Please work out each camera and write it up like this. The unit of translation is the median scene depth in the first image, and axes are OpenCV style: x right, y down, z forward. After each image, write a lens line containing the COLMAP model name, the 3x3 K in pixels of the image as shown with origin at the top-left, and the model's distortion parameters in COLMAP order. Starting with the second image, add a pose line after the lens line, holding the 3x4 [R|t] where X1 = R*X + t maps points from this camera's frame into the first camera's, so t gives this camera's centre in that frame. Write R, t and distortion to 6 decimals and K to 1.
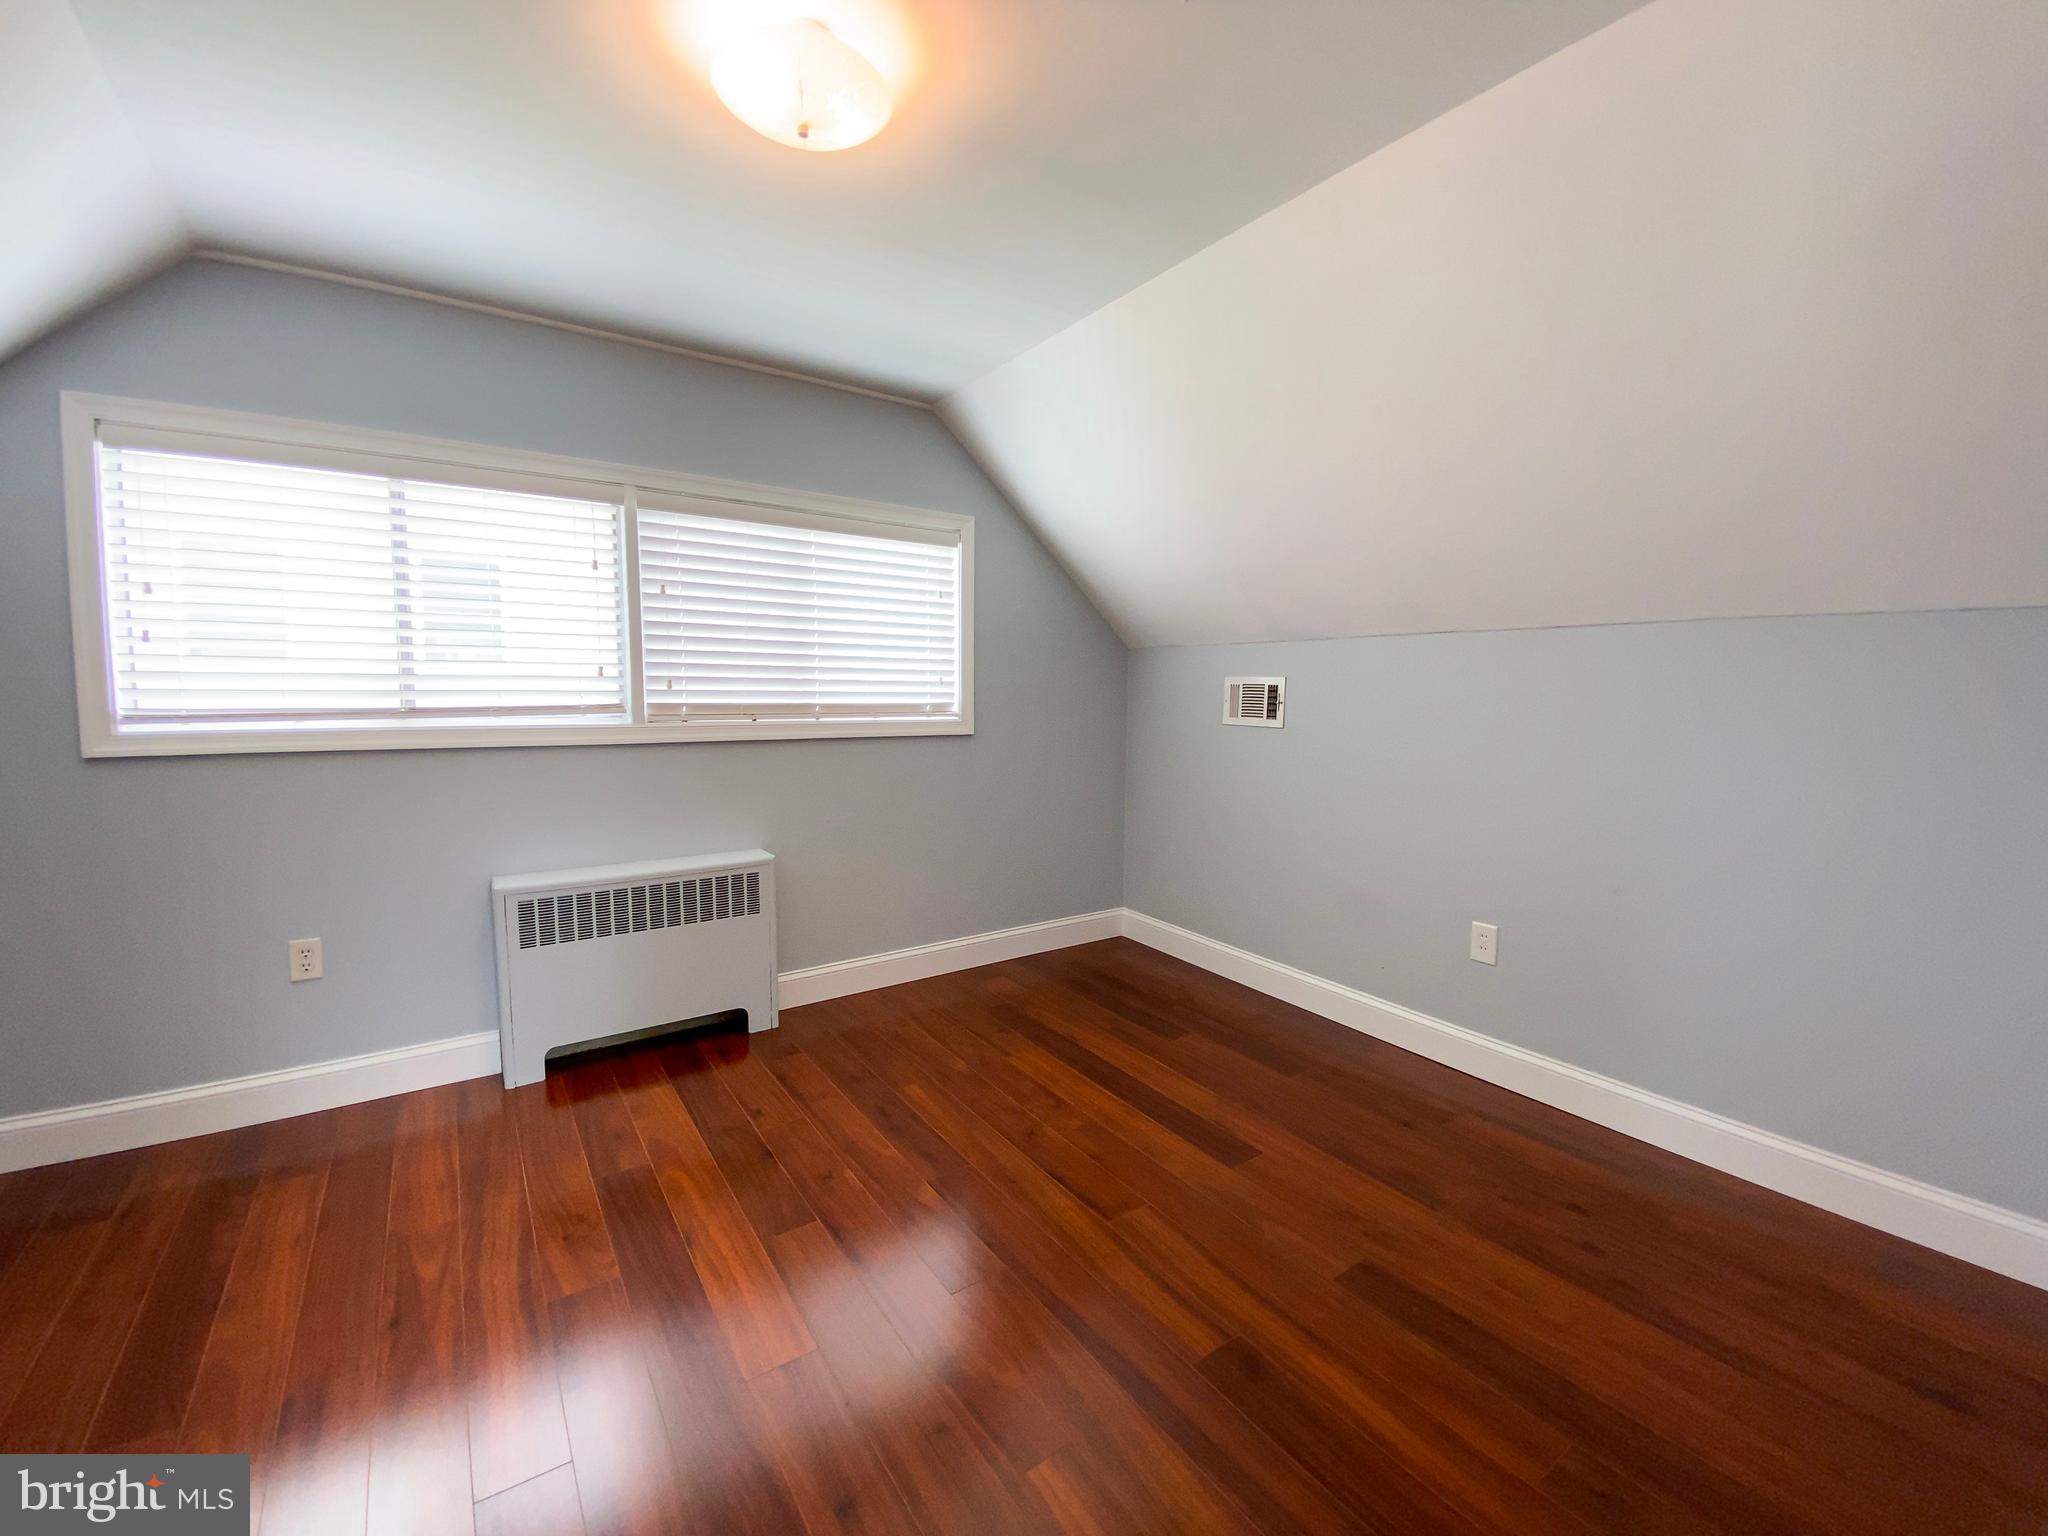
lens RADIAL K [[816.2, 0, 1034.4], [0, 816.2, 768.0], [0, 0, 1]] dist [0.014441, -0.018409]
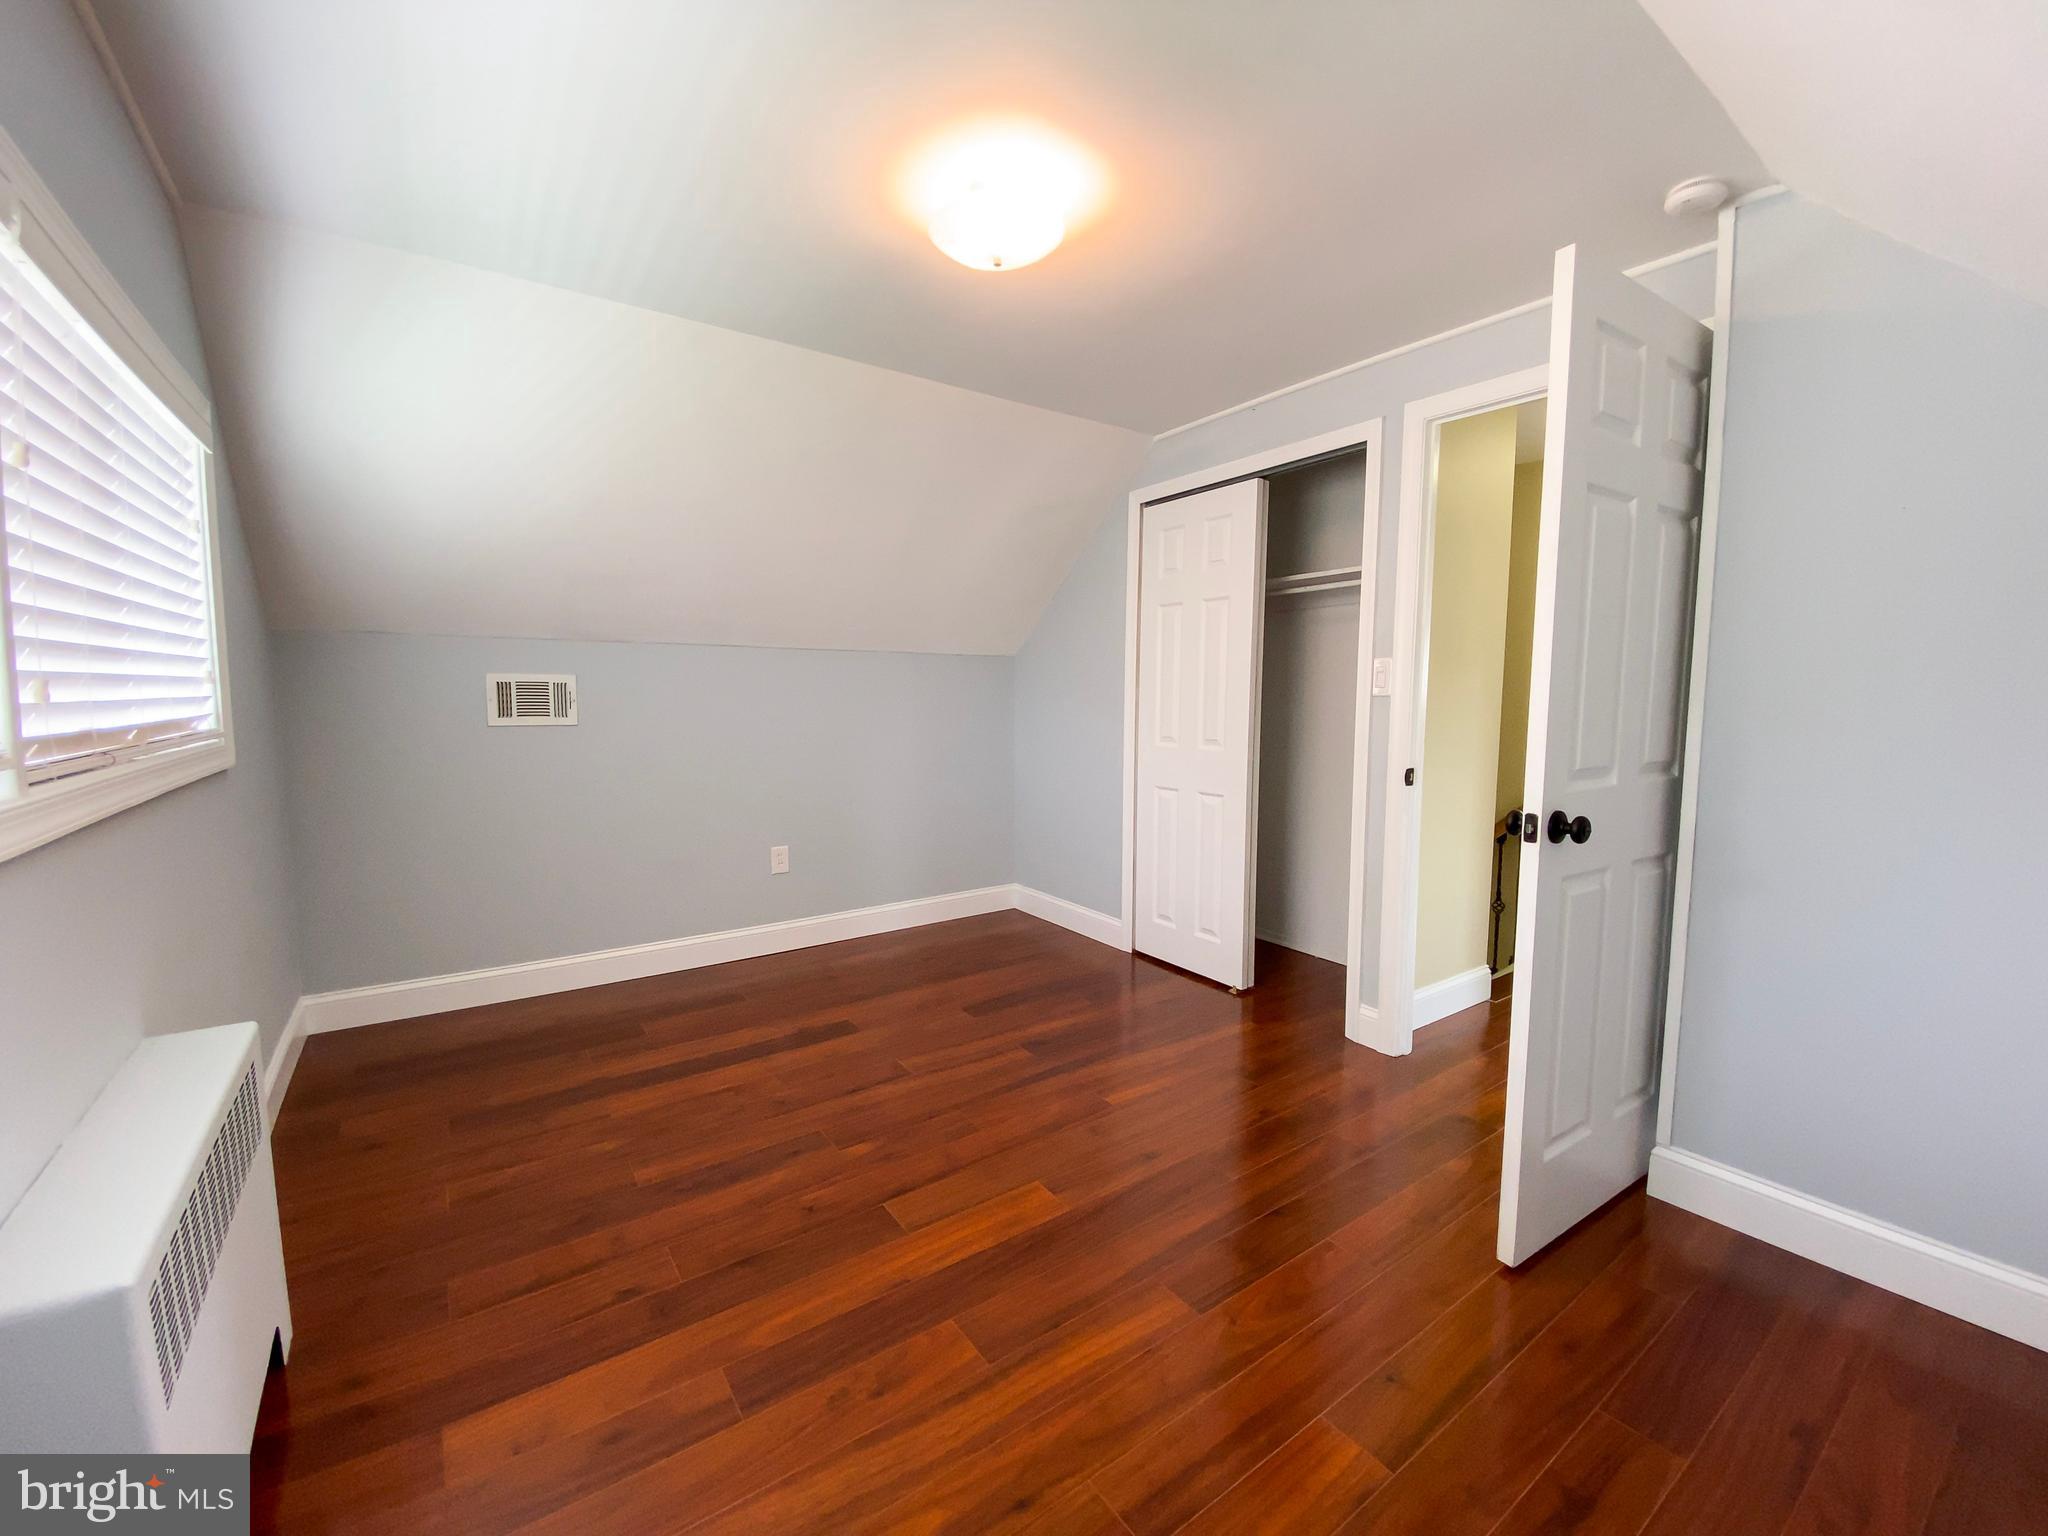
lens RADIAL K [[825.3, 0, 1008.6], [0, 825.3, 769.4], [0, 0, 1]] dist [0.026992, -0.026482]
pose [[0.003101, -0.106649, 0.994292, -0.908676], [0.097009, 0.989639, 0.105847, -0.063487], [-0.995279, 0.096127, 0.013414, 0.563009]]
